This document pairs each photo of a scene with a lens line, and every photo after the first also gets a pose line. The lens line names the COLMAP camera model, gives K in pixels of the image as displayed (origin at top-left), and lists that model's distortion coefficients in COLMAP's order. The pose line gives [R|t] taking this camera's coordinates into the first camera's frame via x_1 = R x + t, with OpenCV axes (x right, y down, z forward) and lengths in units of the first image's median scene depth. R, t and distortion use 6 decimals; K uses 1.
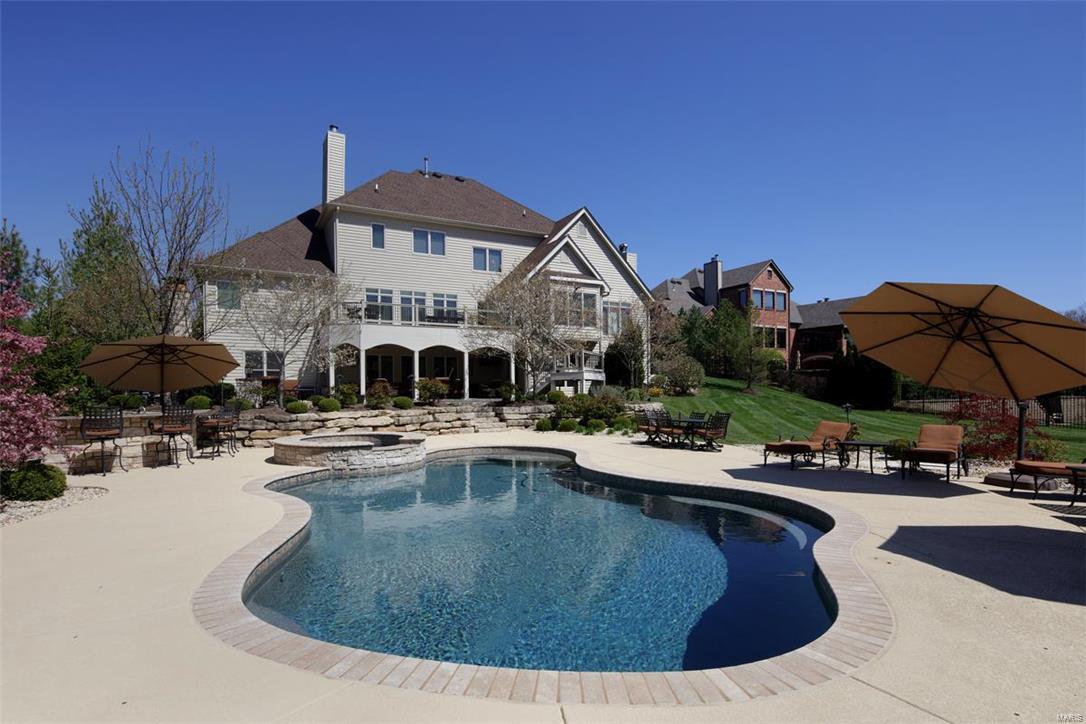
lens RADIAL K [[540.6, 0, 584.7], [0, 540.6, 372.9], [0, 0, 1]] dist [0.007737, -0.001590]
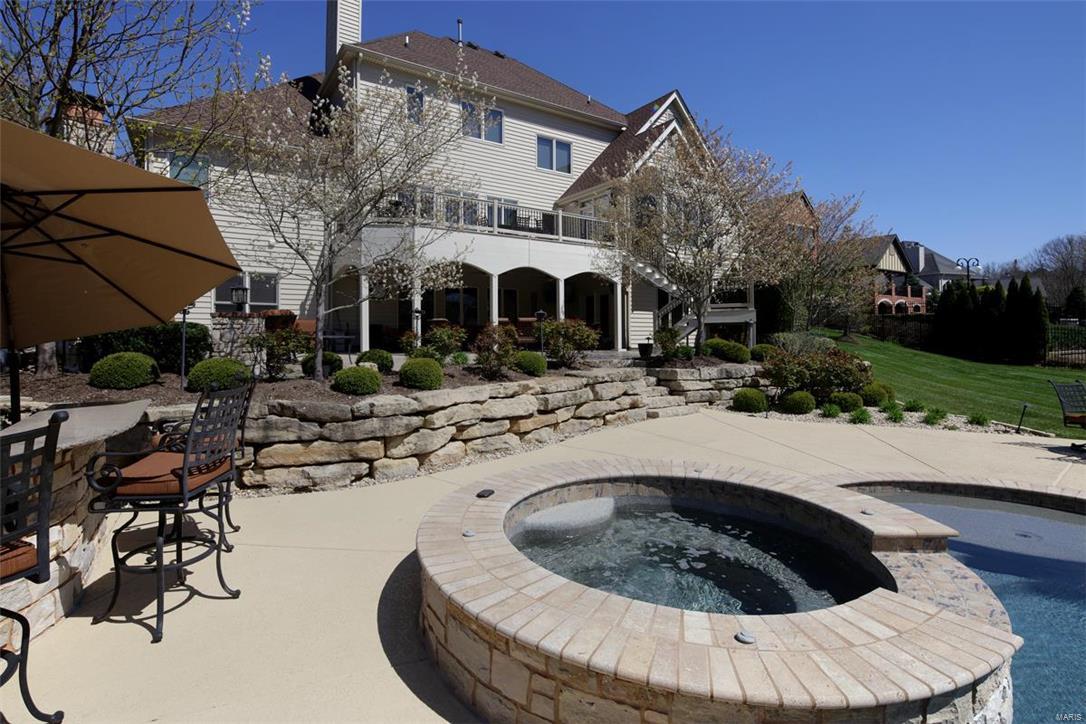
lens RADIAL K [[540.6, 0, 561.2], [0, 540.6, 317.3], [0, 0, 1]] dist [0.007737, -0.001590]
pose [[0.999311, 0.008638, 0.036107, -0.312832], [-0.008627, 0.999963, -0.000470, 0.009927], [-0.036110, 0.000159, 0.999348, 0.456001]]
